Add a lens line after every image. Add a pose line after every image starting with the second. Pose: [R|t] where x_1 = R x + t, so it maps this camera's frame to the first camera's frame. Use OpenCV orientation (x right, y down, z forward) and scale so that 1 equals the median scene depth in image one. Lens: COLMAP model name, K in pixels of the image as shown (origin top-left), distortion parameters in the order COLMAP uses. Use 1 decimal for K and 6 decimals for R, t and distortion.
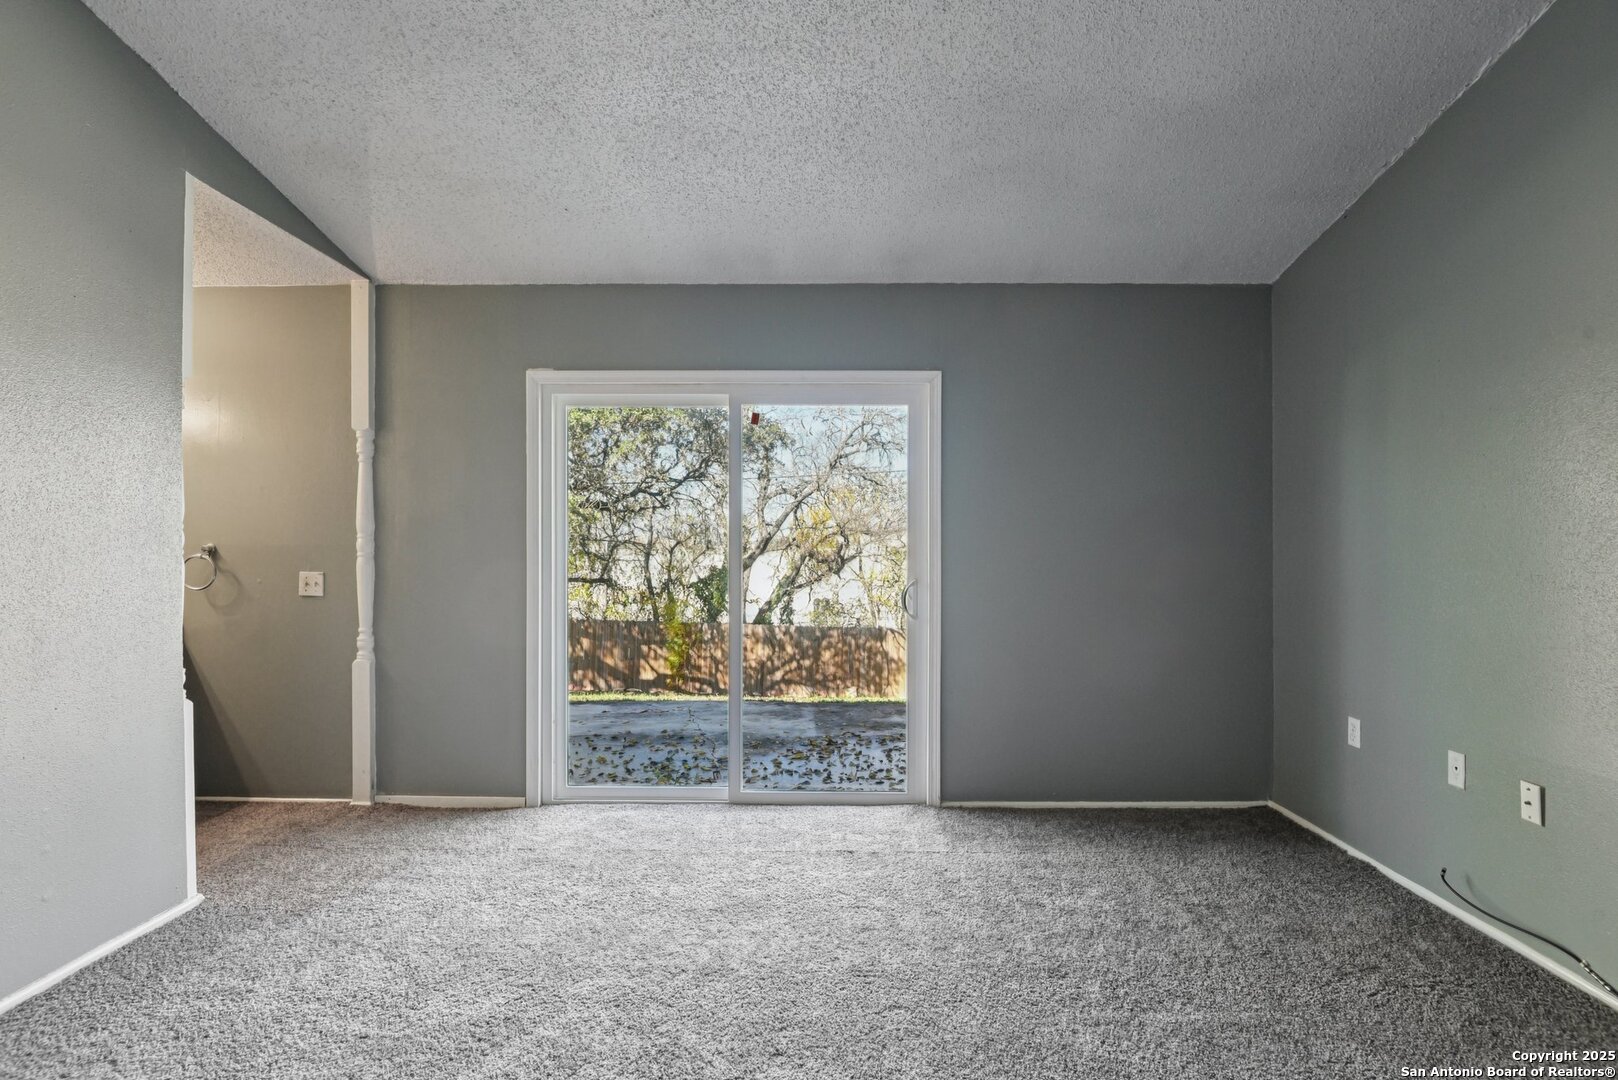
lens RADIAL K [[758.3, 0, 808.4], [0, 758.3, 550.1], [0, 0, 1]] dist [-0.007439, -0.007889]
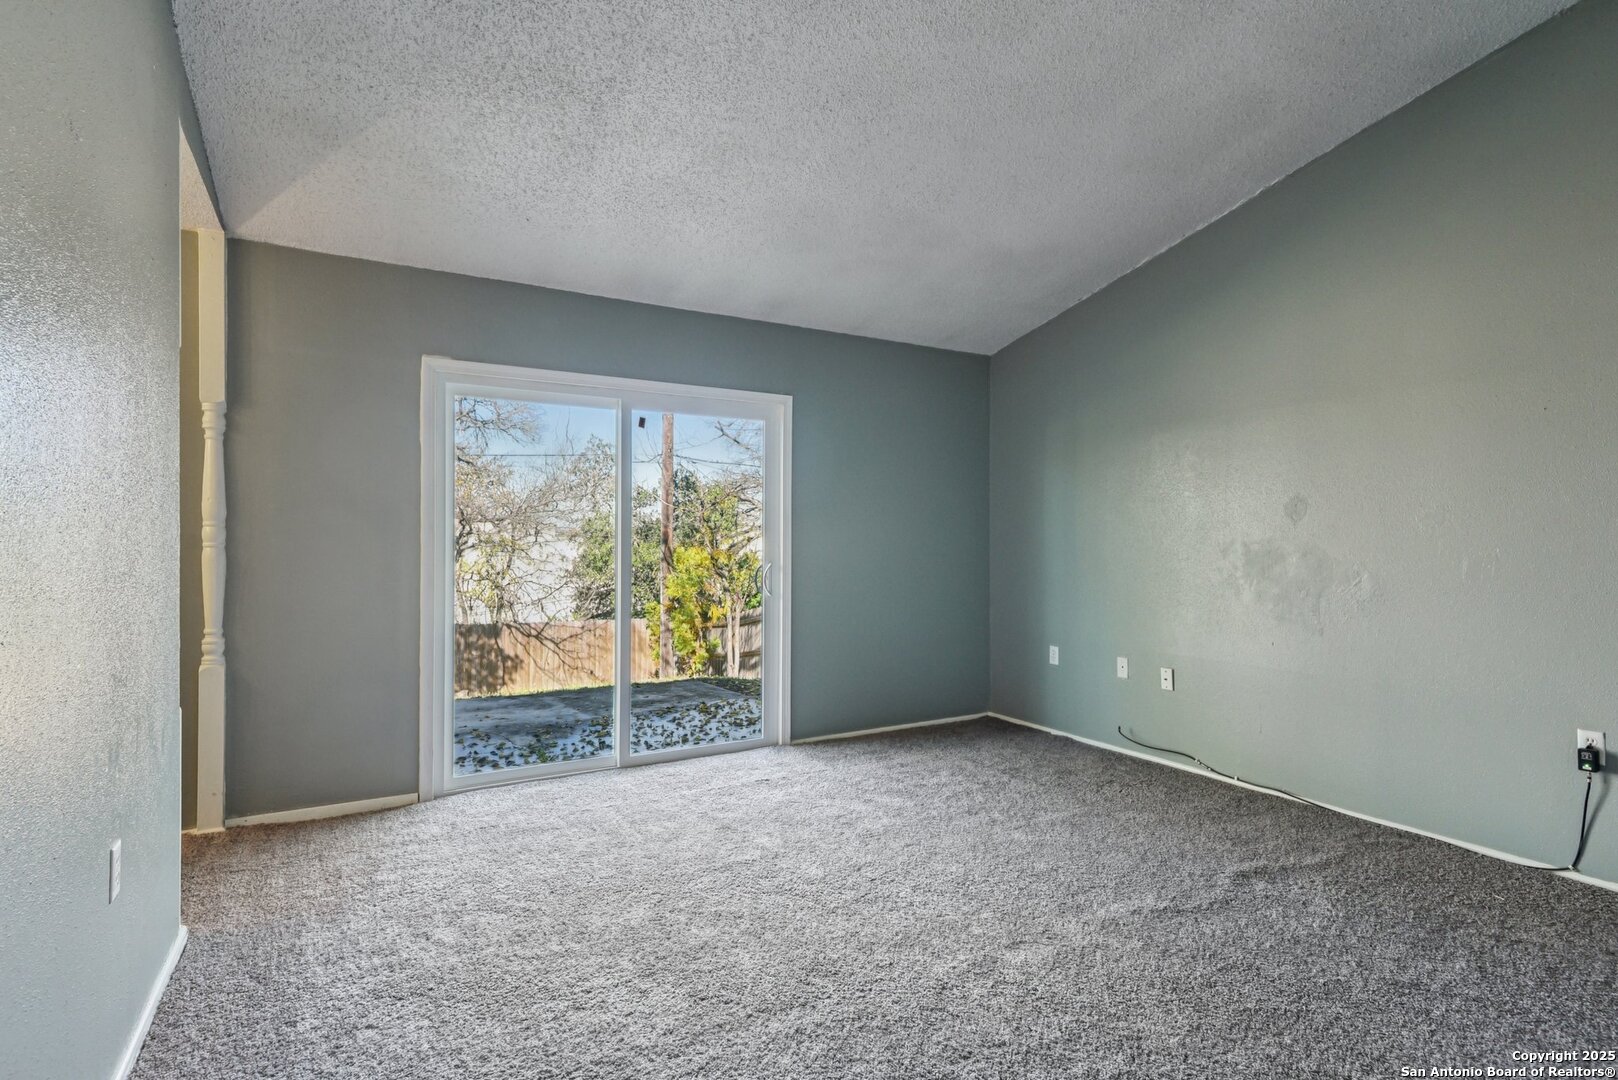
lens RADIAL K [[787.9, 0, 800.2], [0, 787.9, 537.1], [0, 0, 1]] dist [0.024287, -0.000429]
pose [[0.867897, 0.000376, 0.496745, -0.459646], [0.000623, 0.999998, -0.001846, -0.000780], [-0.496744, 0.001911, 0.867895, -0.136804]]
